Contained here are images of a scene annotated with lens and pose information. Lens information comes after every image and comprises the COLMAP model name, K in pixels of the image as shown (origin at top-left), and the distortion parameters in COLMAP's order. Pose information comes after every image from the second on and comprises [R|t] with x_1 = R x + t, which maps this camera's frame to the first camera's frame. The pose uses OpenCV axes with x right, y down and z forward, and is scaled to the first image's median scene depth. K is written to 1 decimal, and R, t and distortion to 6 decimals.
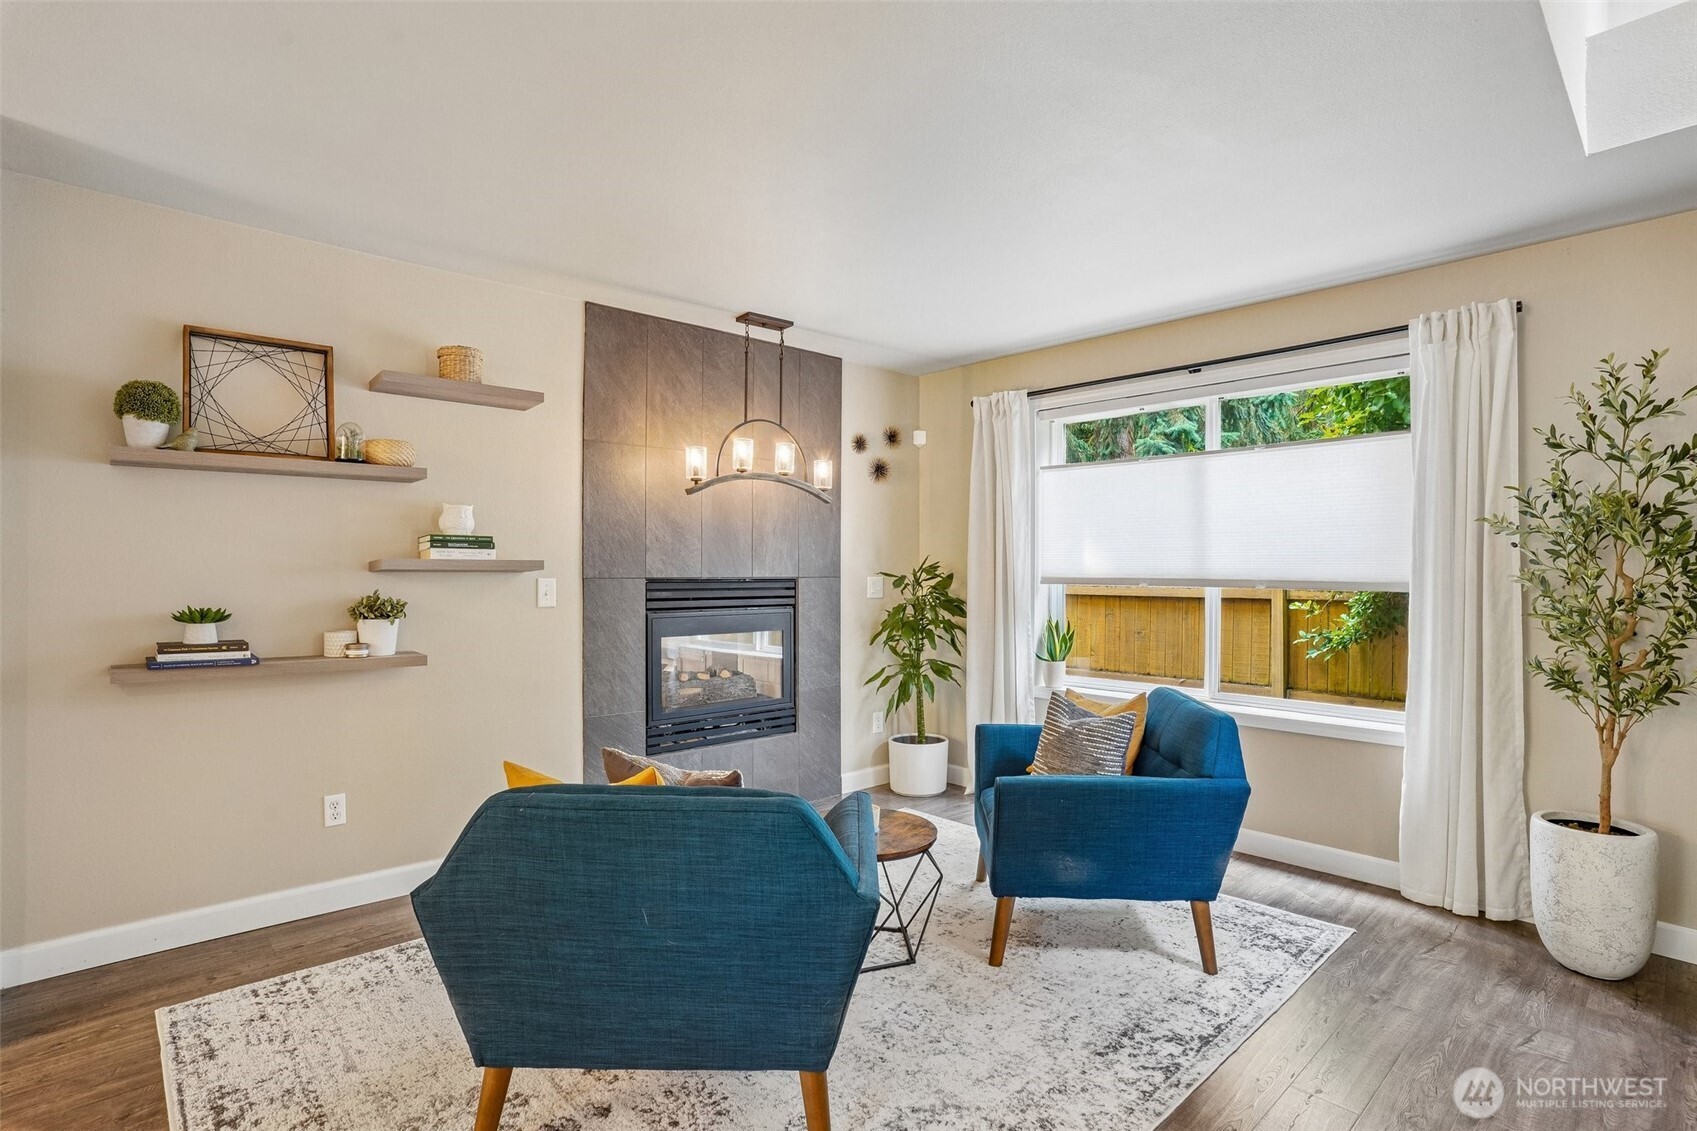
lens RADIAL K [[838.4, 0, 848.3], [0, 838.4, 567.0], [0, 0, 1]] dist [-0.081821, 0.037870]
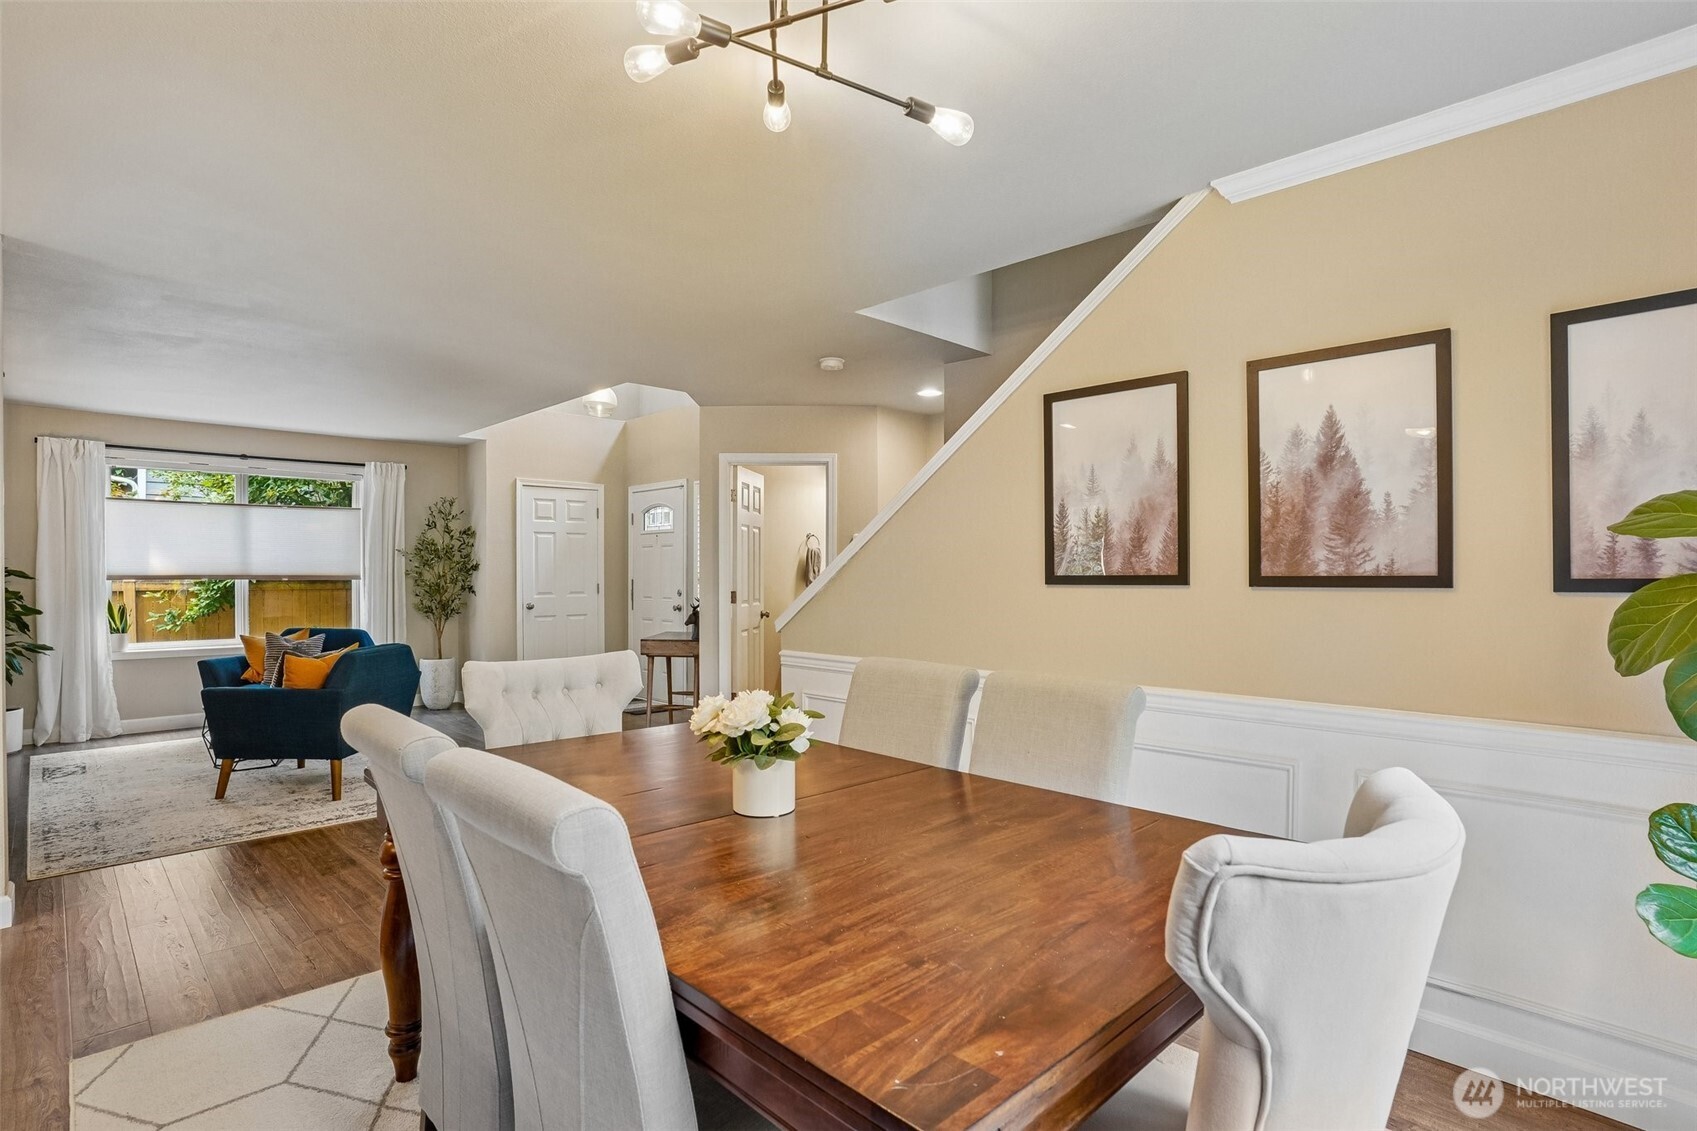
lens RADIAL K [[848.0, 0, 849.5], [0, 848.0, 578.1], [0, 0, 1]] dist [-0.093099, 0.039885]
pose [[-0.040563, -0.012954, 0.999093, -1.940704], [-0.004150, 0.999910, 0.012796, -0.010069], [-0.999168, -0.003627, -0.040614, -0.325761]]
